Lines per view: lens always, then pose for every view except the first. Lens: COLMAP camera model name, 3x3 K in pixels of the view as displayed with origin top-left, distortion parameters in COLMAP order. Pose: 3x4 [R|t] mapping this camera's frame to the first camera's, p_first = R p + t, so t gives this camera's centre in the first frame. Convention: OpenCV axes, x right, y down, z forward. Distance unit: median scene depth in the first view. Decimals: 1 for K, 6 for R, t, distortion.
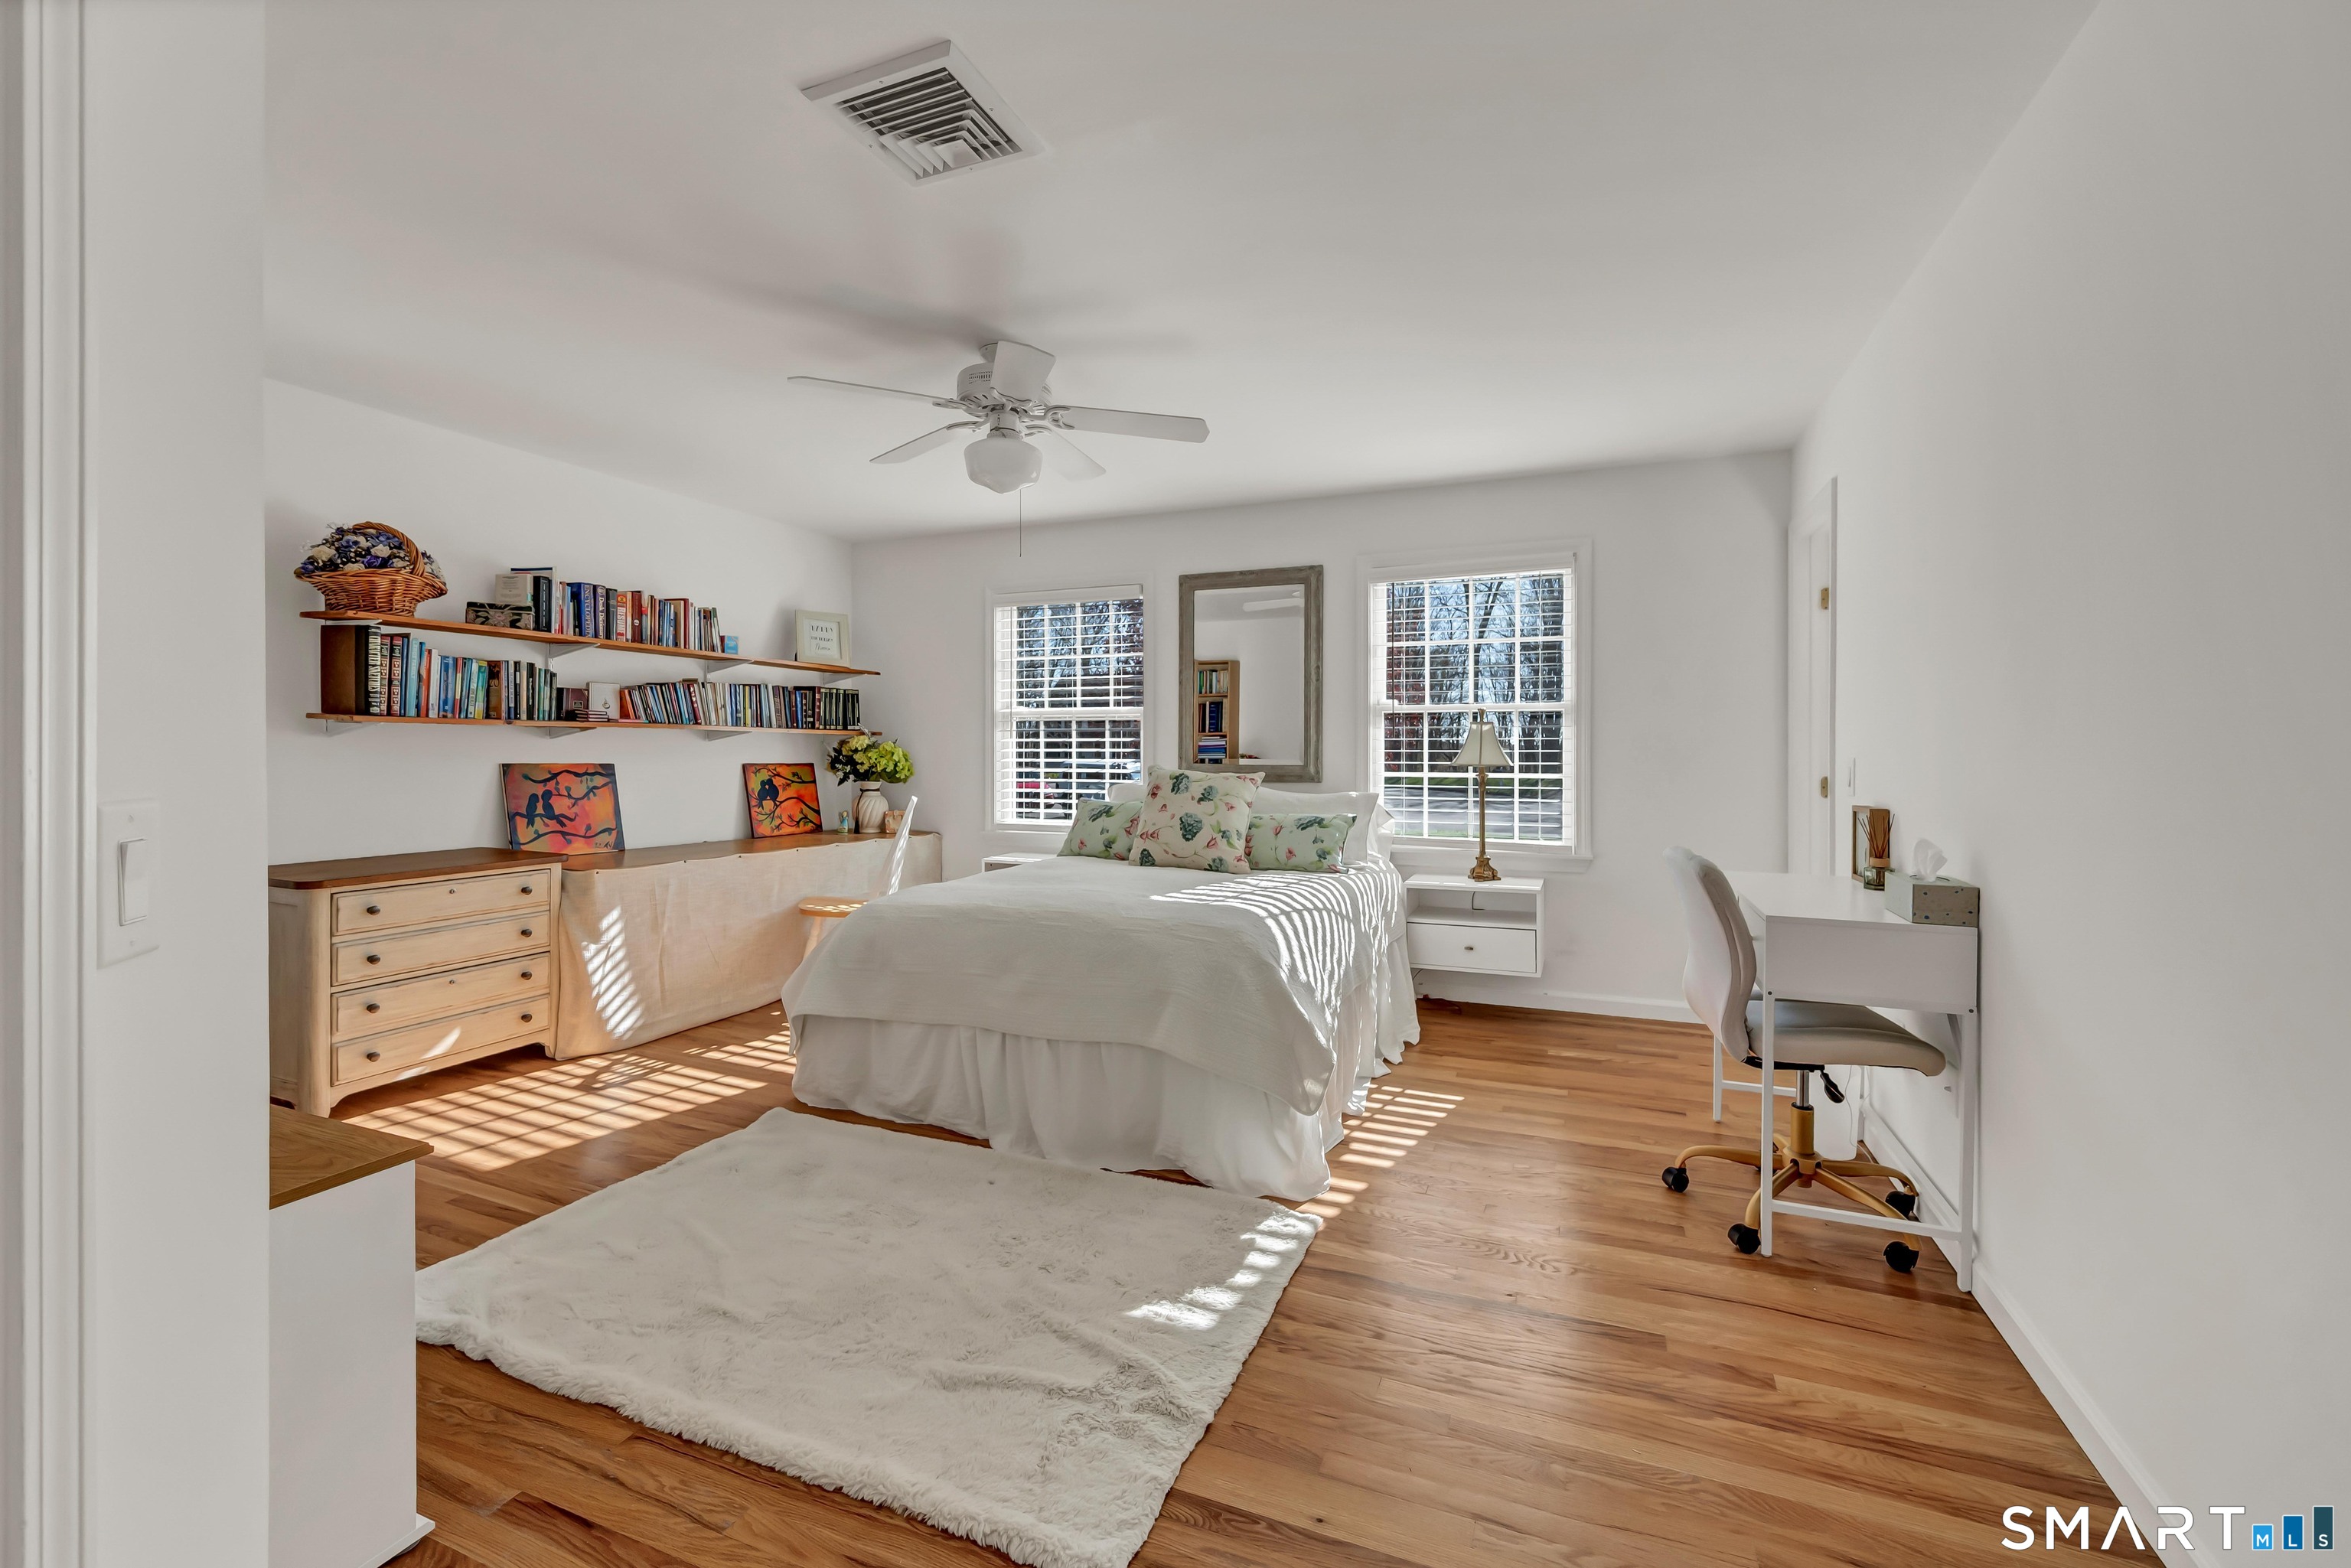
lens RADIAL K [[948.5, 0, 1175.6], [0, 948.5, 756.4], [0, 0, 1]] dist [-0.001288, 0.000084]
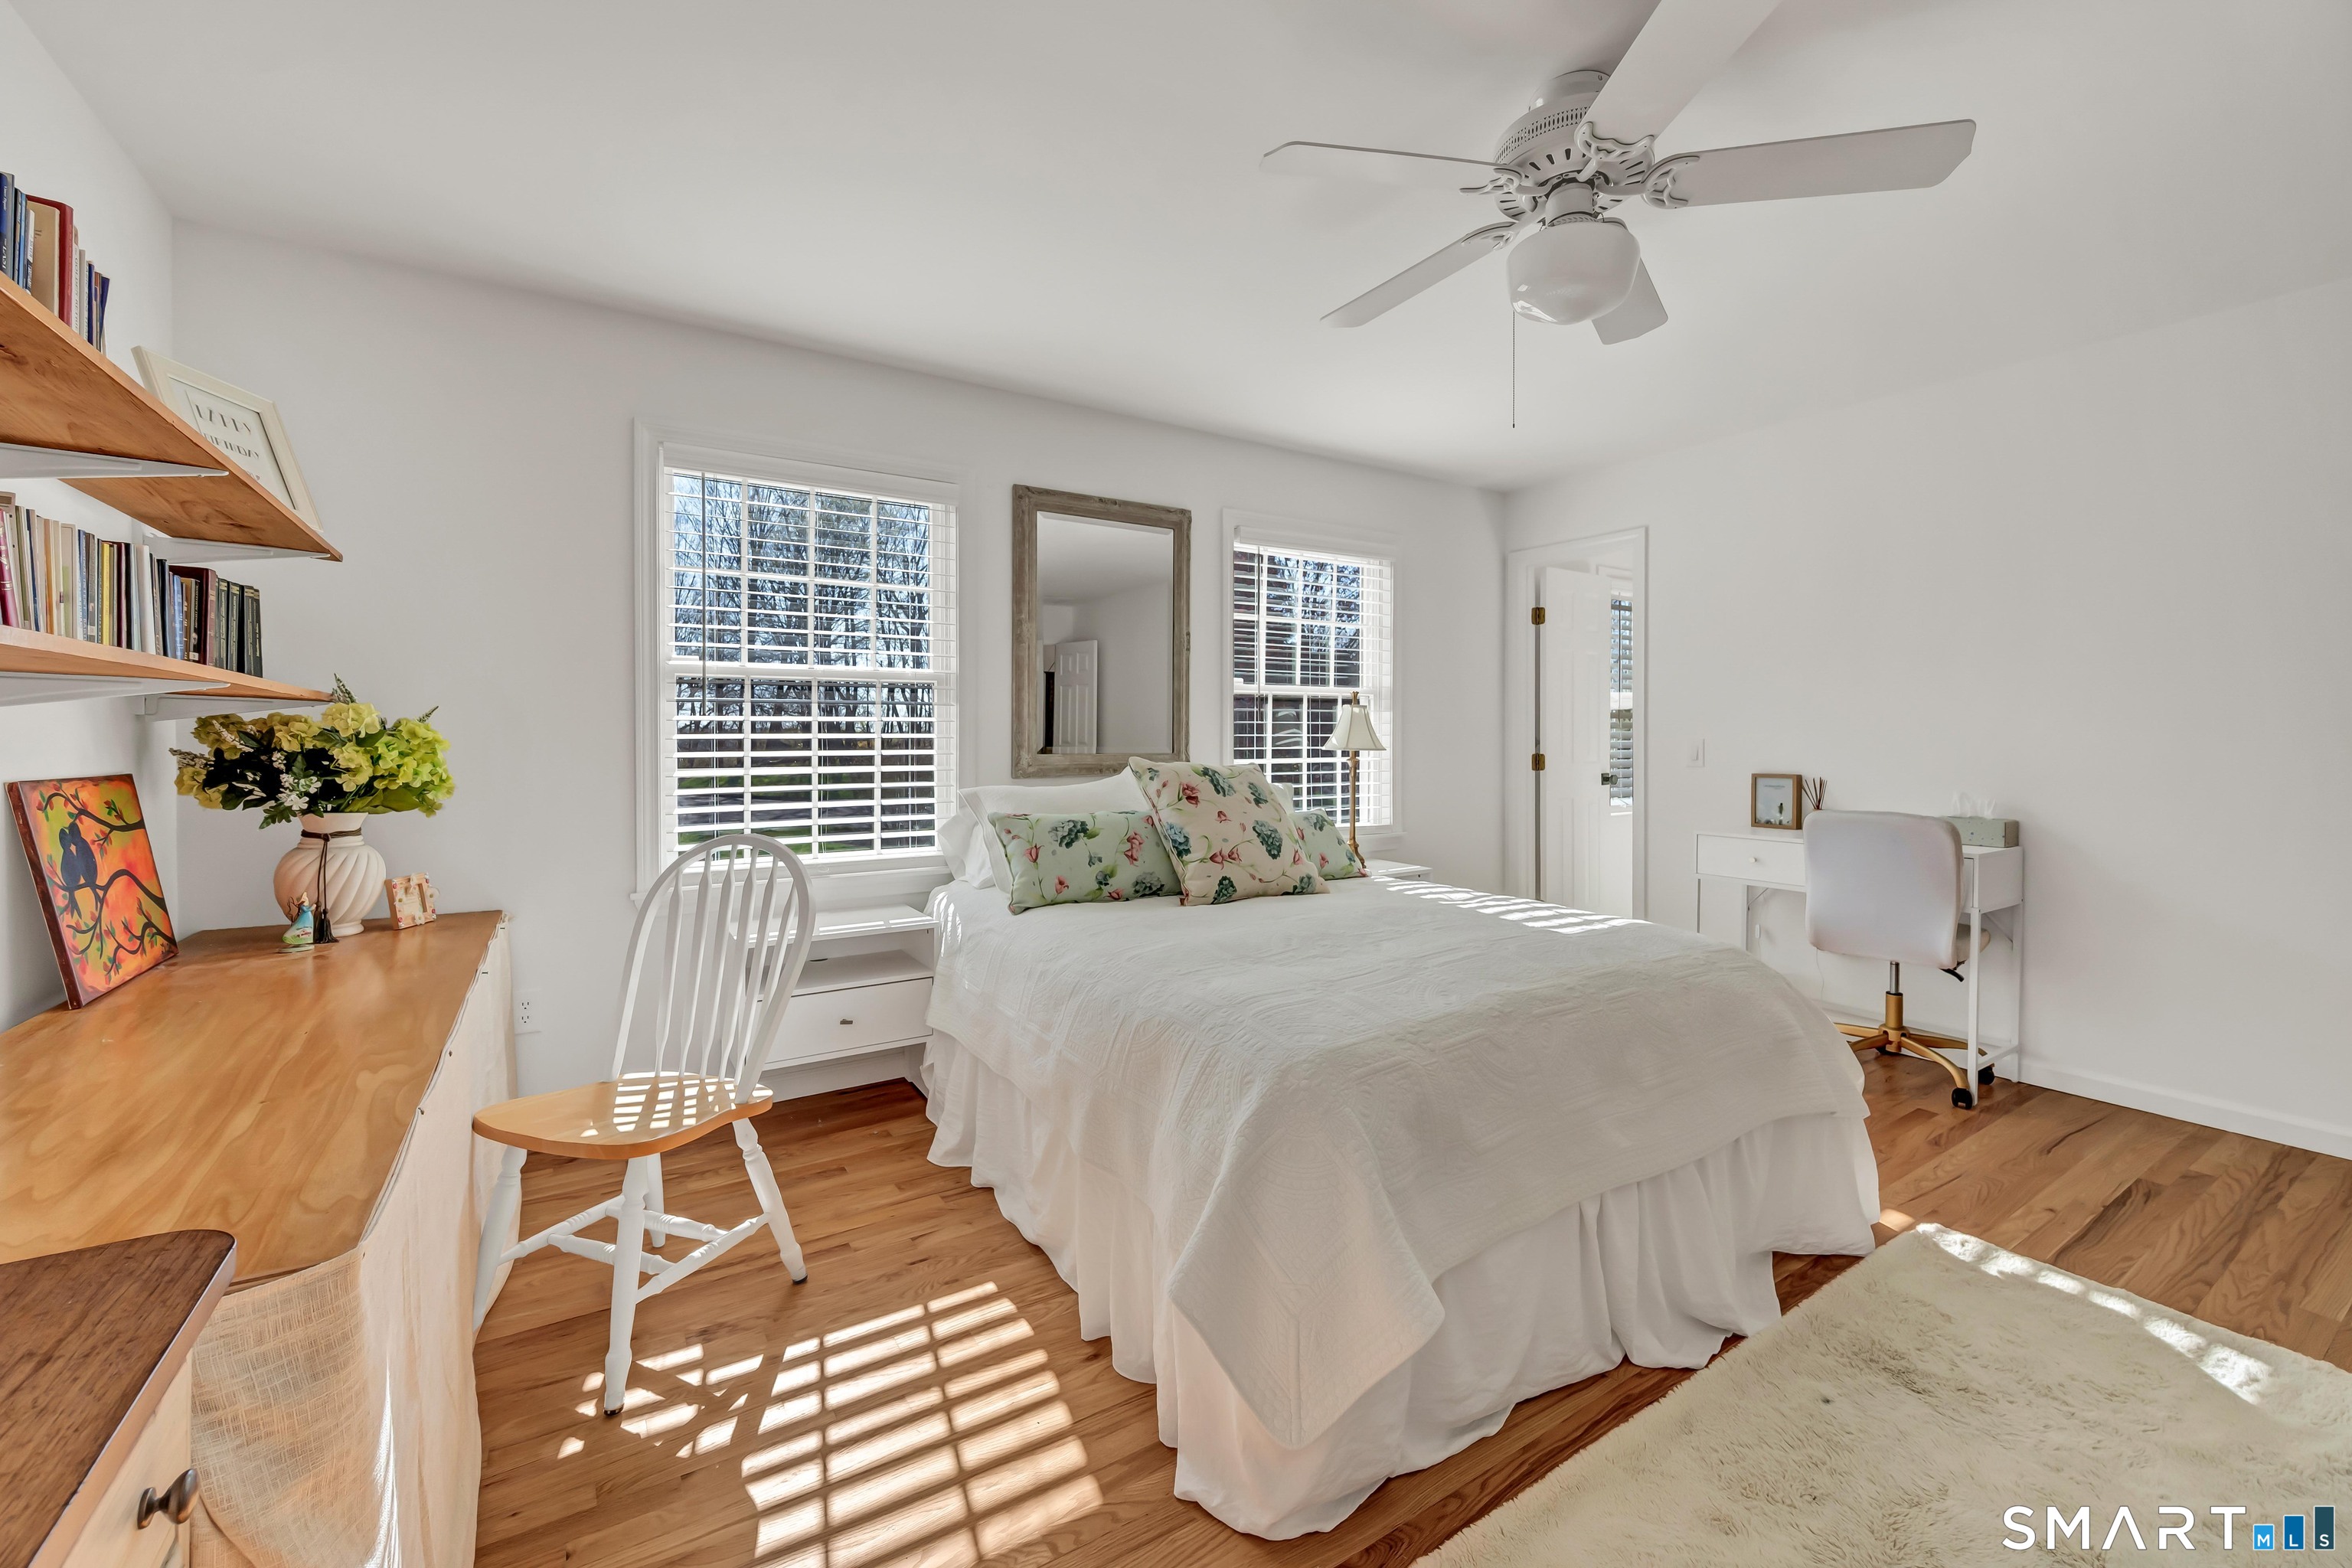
lens RADIAL K [[942.0, 0, 1183.2], [0, 942.0, 751.4], [0, 0, 1]] dist [-0.002875, 0.000033]
pose [[0.574820, -0.016450, 0.818115, -0.545498], [0.008156, 0.999863, 0.014375, -0.004214], [-0.818239, -0.001591, 0.574875, 0.559807]]
